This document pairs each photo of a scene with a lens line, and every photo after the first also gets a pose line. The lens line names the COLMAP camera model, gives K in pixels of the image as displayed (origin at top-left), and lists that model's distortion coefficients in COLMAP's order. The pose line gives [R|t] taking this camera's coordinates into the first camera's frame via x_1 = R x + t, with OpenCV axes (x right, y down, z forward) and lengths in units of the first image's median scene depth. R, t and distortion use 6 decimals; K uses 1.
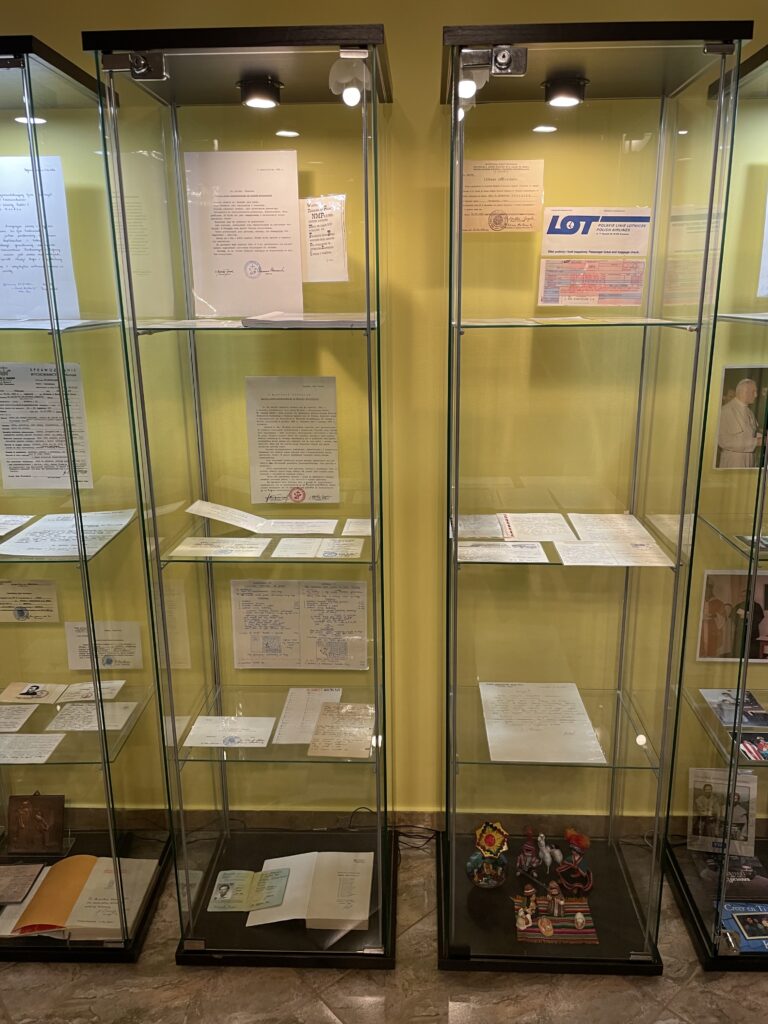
lens RADIAL K [[792.9, 0, 384.0], [0, 792.9, 512.0], [0, 0, 1]] dist [0.095071, -0.142380]
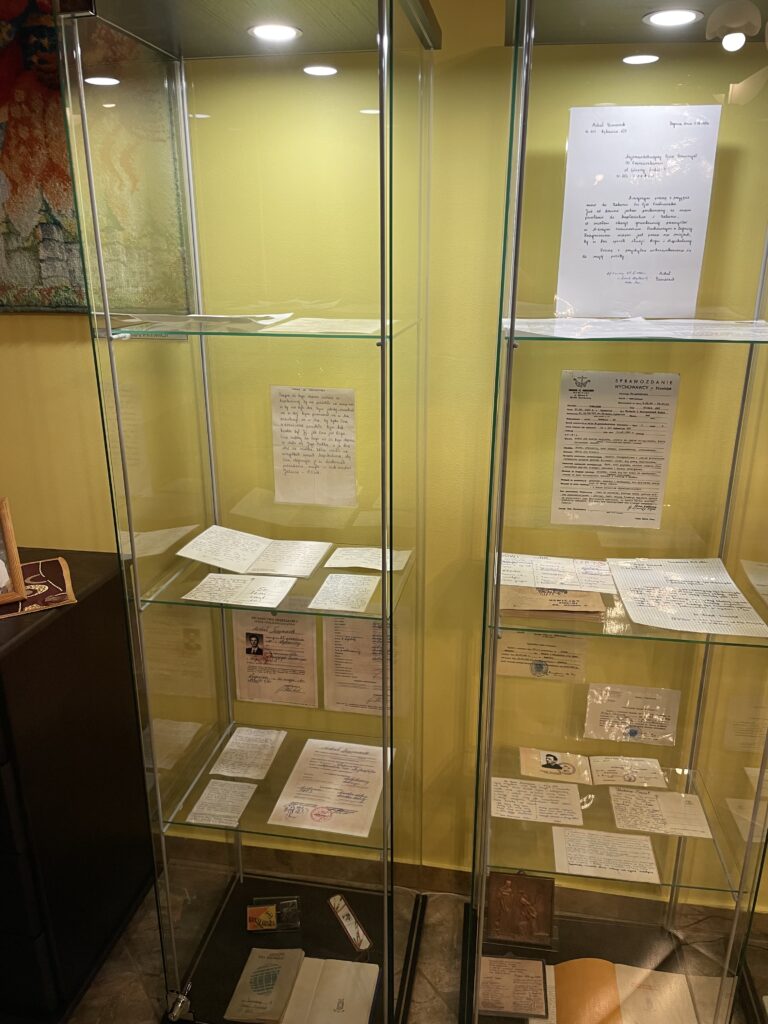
lens RADIAL K [[797.9, 0, 384.0], [0, 797.9, 512.0], [0, 0, 1]] dist [0.088174, -0.138681]
pose [[0.992093, 0.052464, -0.114015, -0.561715], [-0.046924, 0.997609, 0.050743, -0.075457], [0.116405, -0.044992, 0.992182, 0.171775]]
